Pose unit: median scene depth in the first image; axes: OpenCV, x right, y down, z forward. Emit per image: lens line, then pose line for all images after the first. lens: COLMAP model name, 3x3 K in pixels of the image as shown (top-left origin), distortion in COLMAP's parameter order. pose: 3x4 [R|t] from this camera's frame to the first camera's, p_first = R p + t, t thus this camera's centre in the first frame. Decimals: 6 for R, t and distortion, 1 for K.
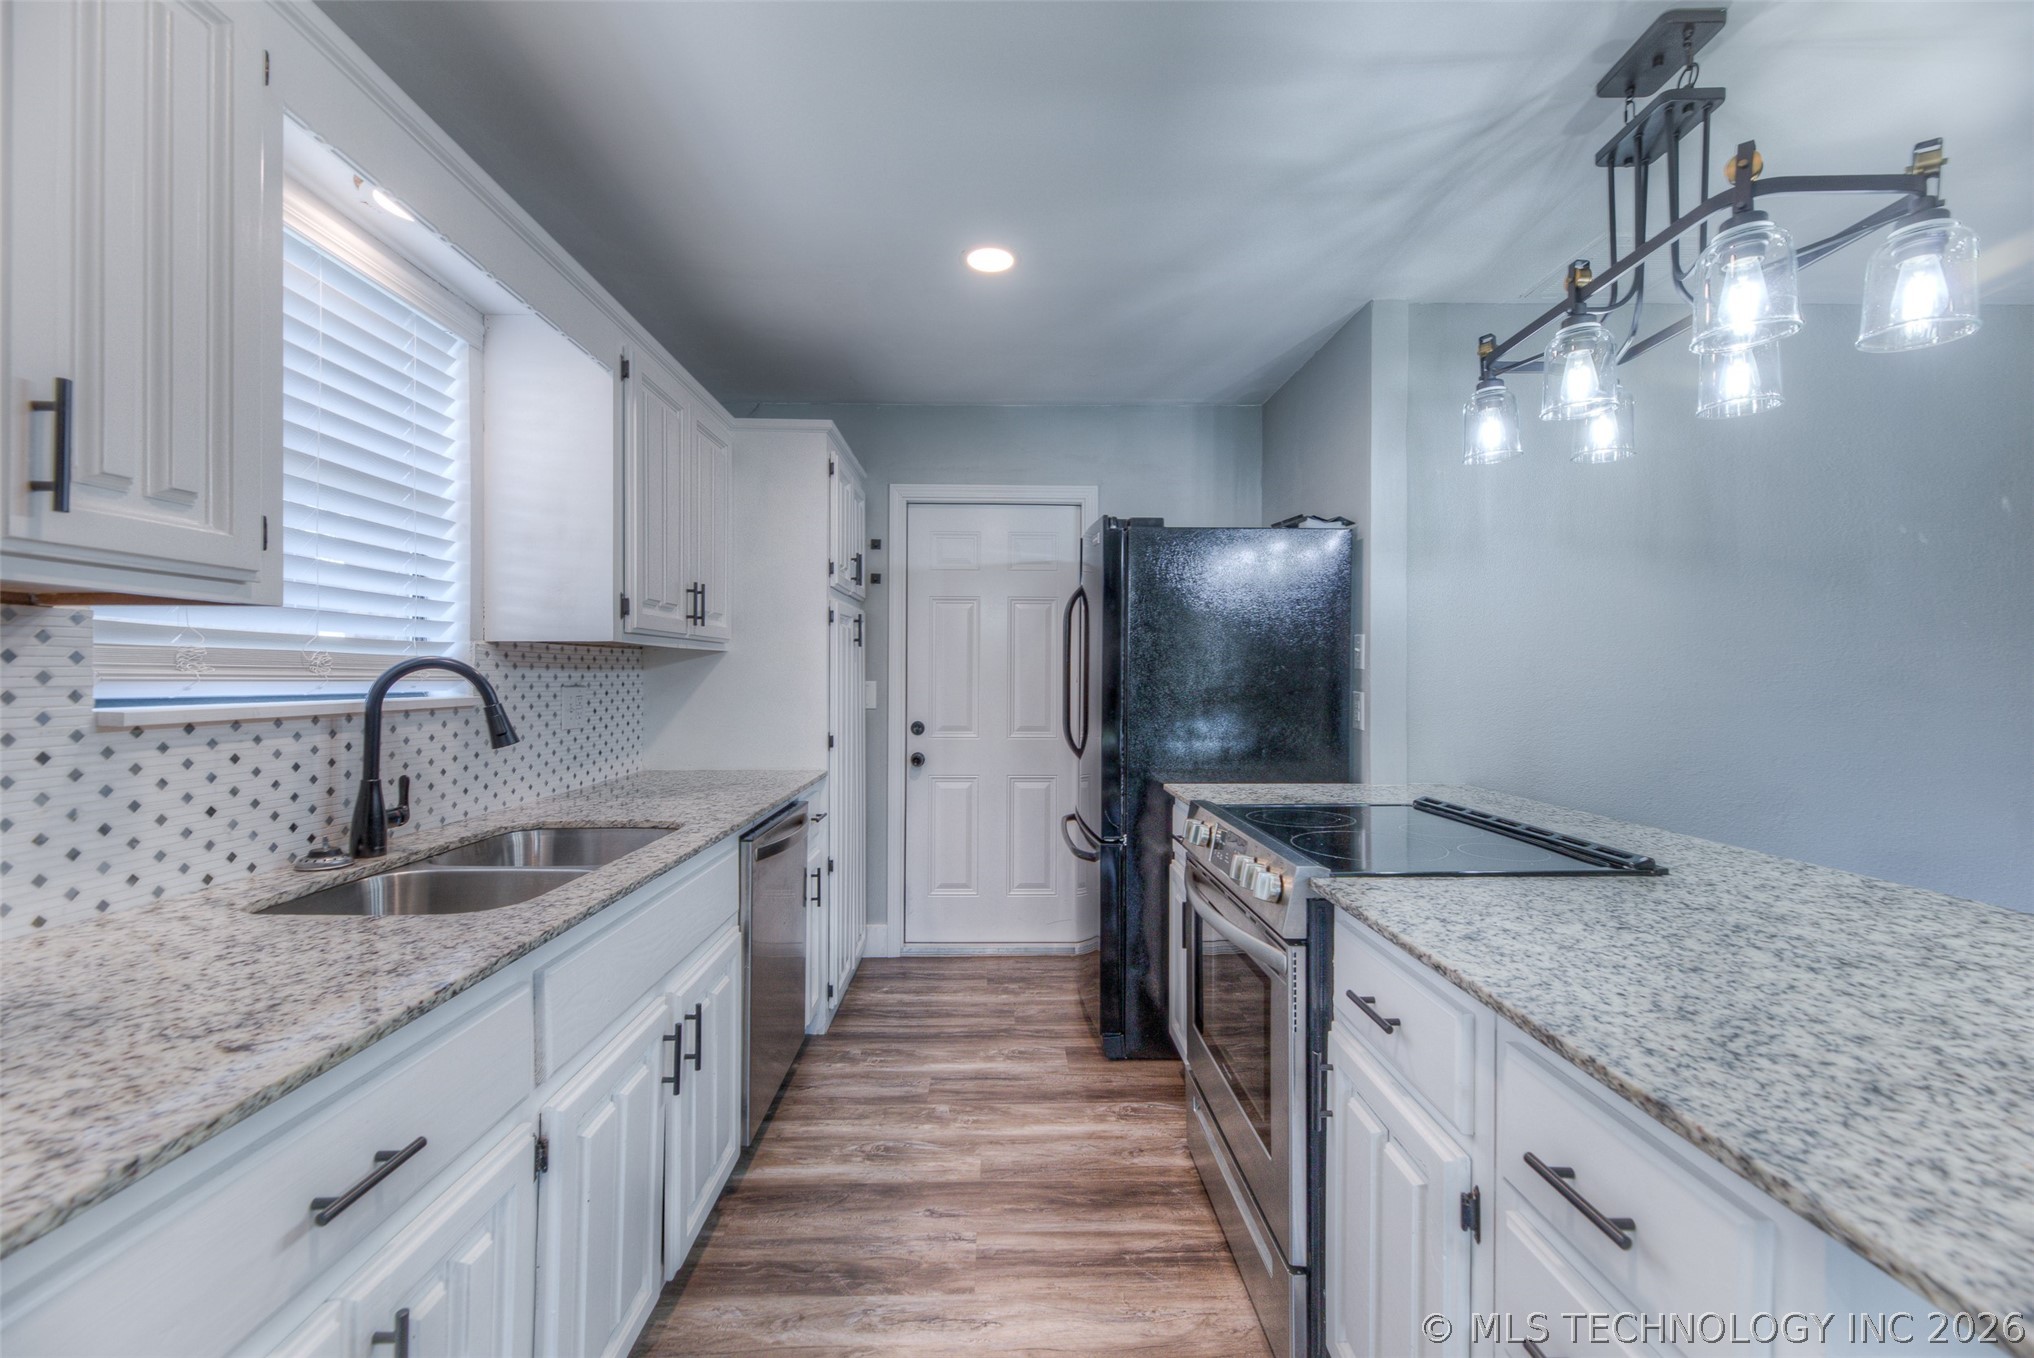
lens RADIAL K [[819.0, 0, 1015.0], [0, 819.0, 664.7], [0, 0, 1]] dist [0.009346, -0.003600]
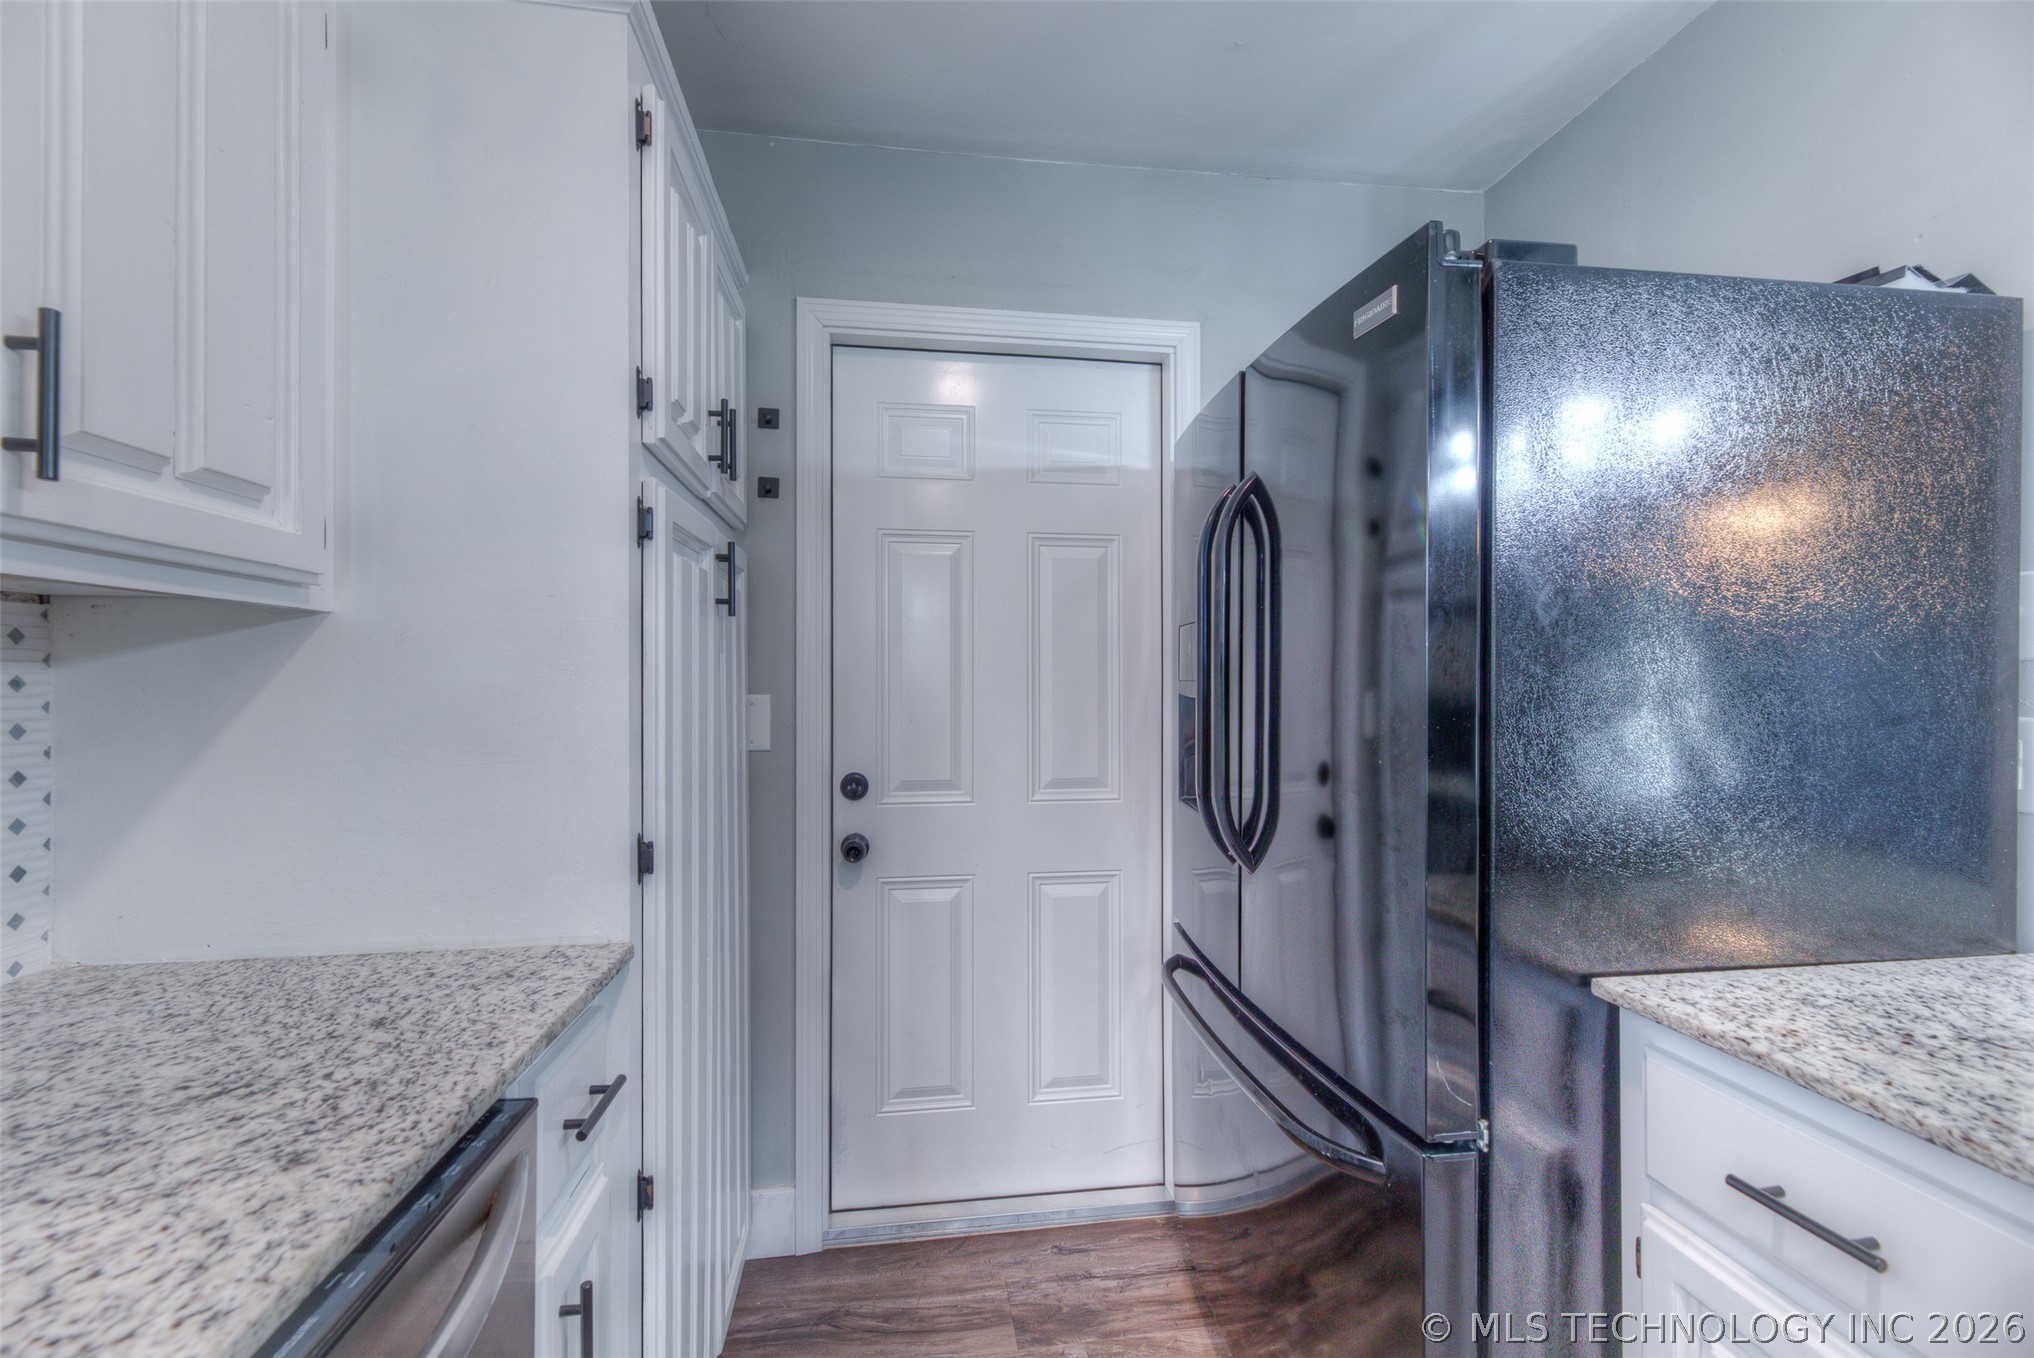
lens RADIAL K [[819.0, 0, 1012.6], [0, 819.0, 683.9], [0, 0, 1]] dist [0.009346, -0.003600]
pose [[0.992538, -0.002964, 0.121900, -0.187613], [0.001456, 0.999921, 0.012462, 0.017451], [-0.121927, -0.012191, 0.992464, 1.092384]]
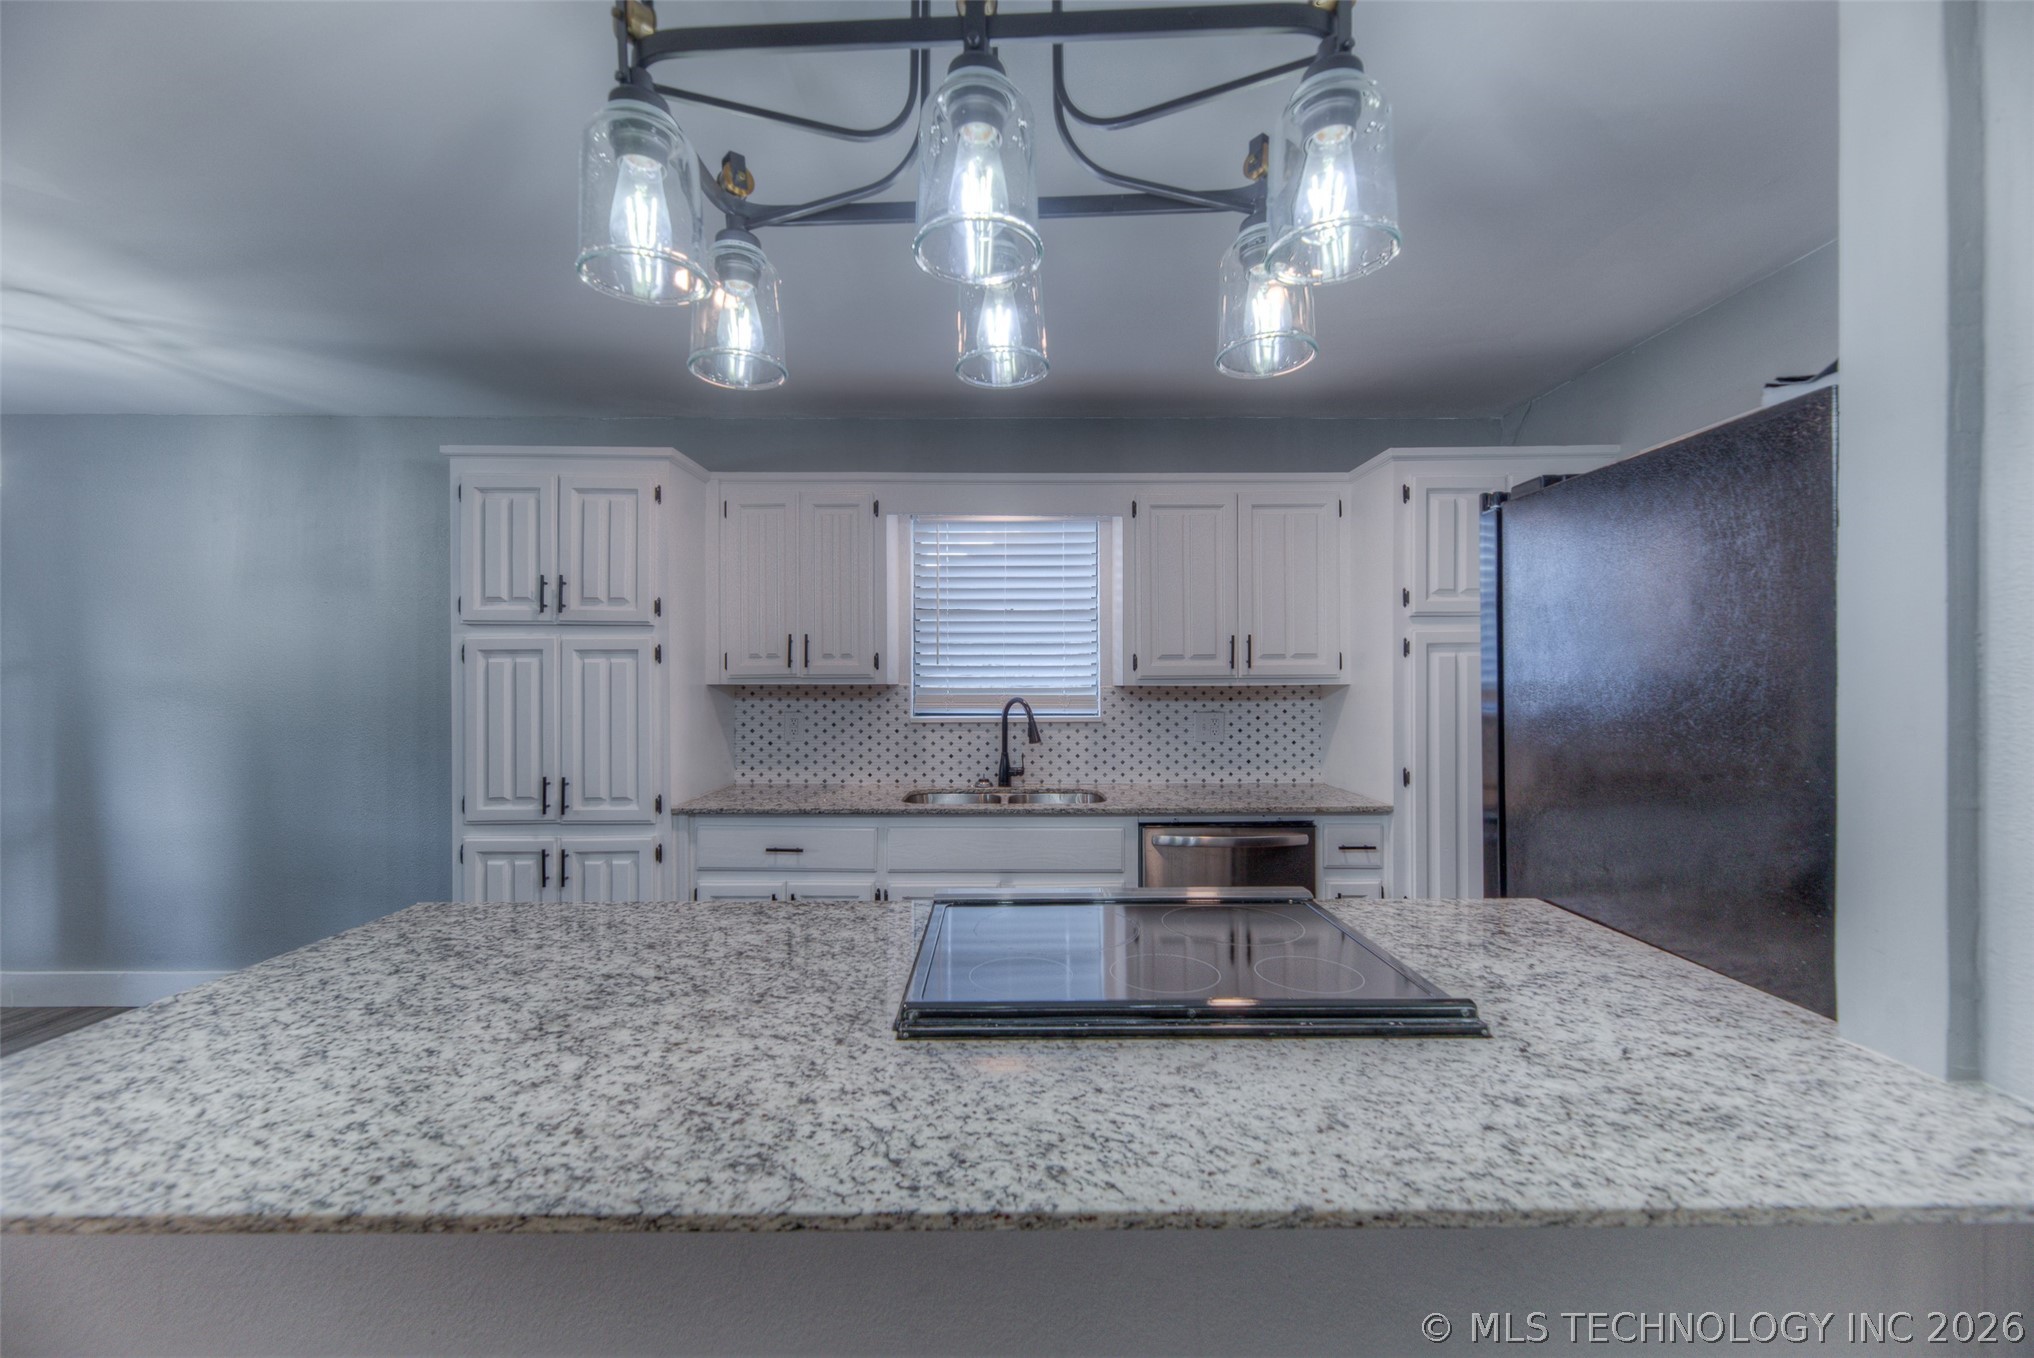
lens RADIAL K [[819.0, 0, 1022.2], [0, 819.0, 684.1], [0, 0, 1]] dist [0.009346, -0.003600]
pose [[-0.012253, 0.000490, -0.999925, 1.355730], [0.016273, 0.999868, 0.000291, -0.043374], [0.999793, -0.016268, -0.012259, 1.010420]]
